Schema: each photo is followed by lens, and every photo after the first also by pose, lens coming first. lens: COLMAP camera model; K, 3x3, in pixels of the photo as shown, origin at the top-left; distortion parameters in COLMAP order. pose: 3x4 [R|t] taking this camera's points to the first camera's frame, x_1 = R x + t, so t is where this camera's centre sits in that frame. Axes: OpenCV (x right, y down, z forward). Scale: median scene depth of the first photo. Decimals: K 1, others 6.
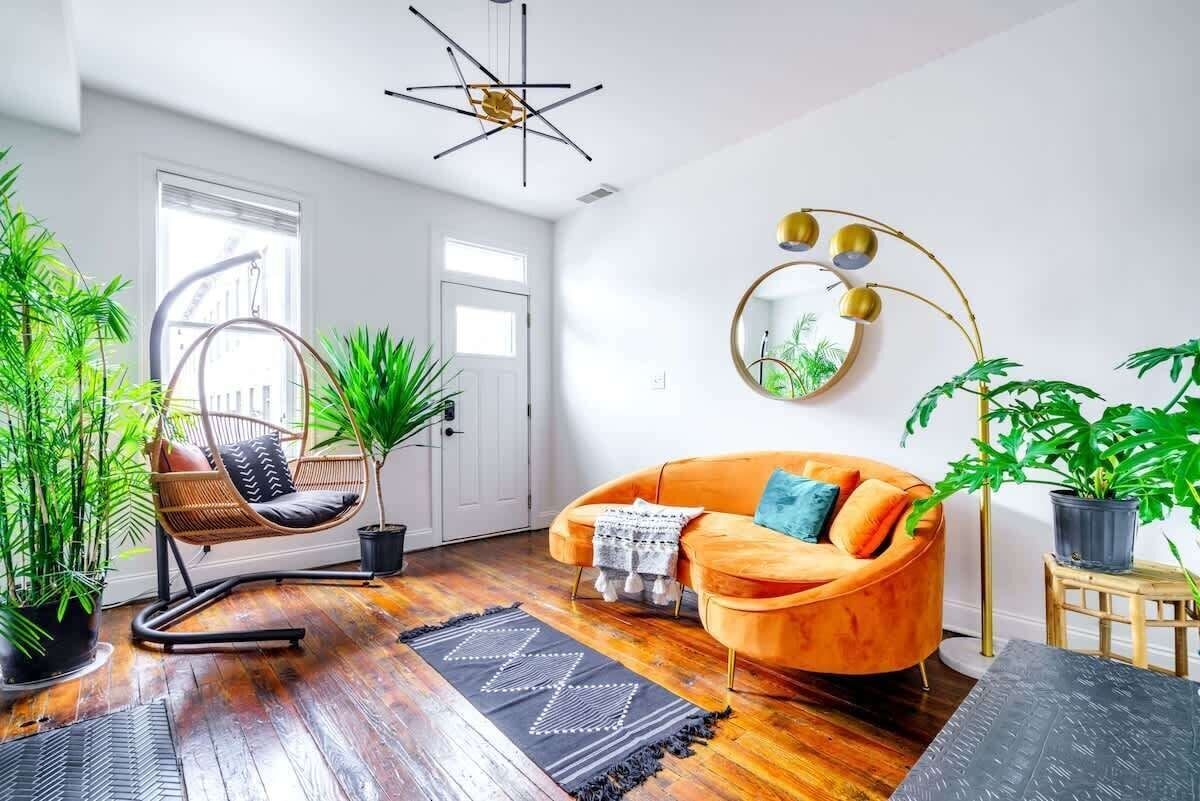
lens RADIAL K [[584.7, 0, 596.9], [0, 584.7, 393.3], [0, 0, 1]] dist [-0.004129, 0.000903]
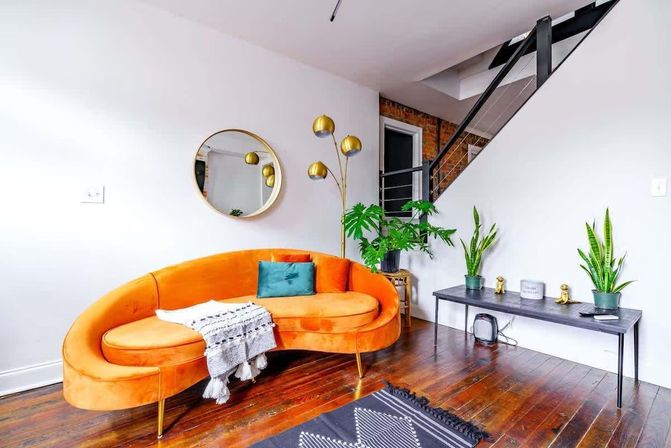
lens RADIAL K [[311.2, 0, 344.6], [0, 311.2, 223.1], [0, 0, 1]] dist [-0.003037, -0.000010]
pose [[0.020125, 0.010837, 0.999739, -0.552764], [-0.017008, 0.999800, -0.010495, 0.033354], [-0.999653, -0.016792, 0.020305, 0.787390]]
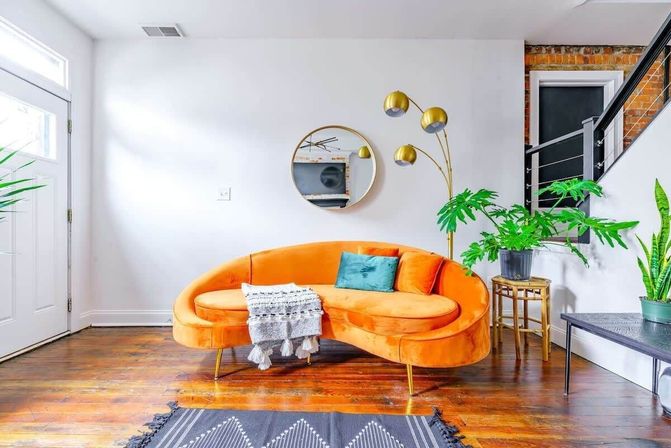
lens RADIAL K [[322.6, 0, 326.3], [0, 322.6, 223.2], [0, 0, 1]] dist [0.000572, 0.000399]
pose [[0.643563, 0.012466, 0.765292, -0.415226], [-0.020289, 0.999794, 0.000776, 0.053675], [-0.765124, -0.016027, 0.643683, 0.488115]]
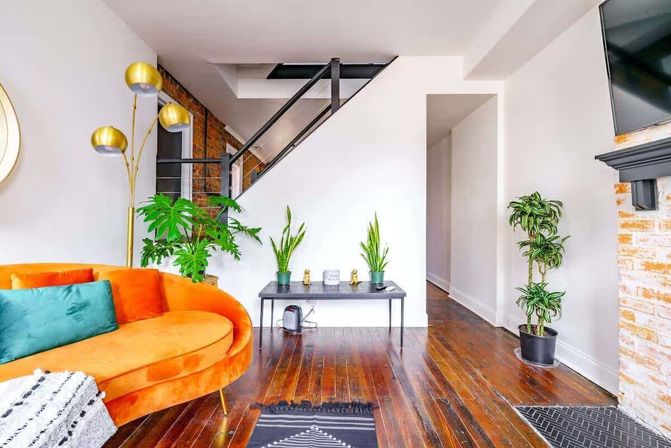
lens RADIAL K [[303.8, 0, 335.3], [0, 303.8, 227.2], [0, 0, 1]] dist [0.002705, 0.000402]
pose [[-0.762671, -0.001326, 0.646786, -0.344445], [-0.008609, 0.999930, -0.008101, 0.040400], [-0.646730, -0.011747, -0.762629, 1.060221]]
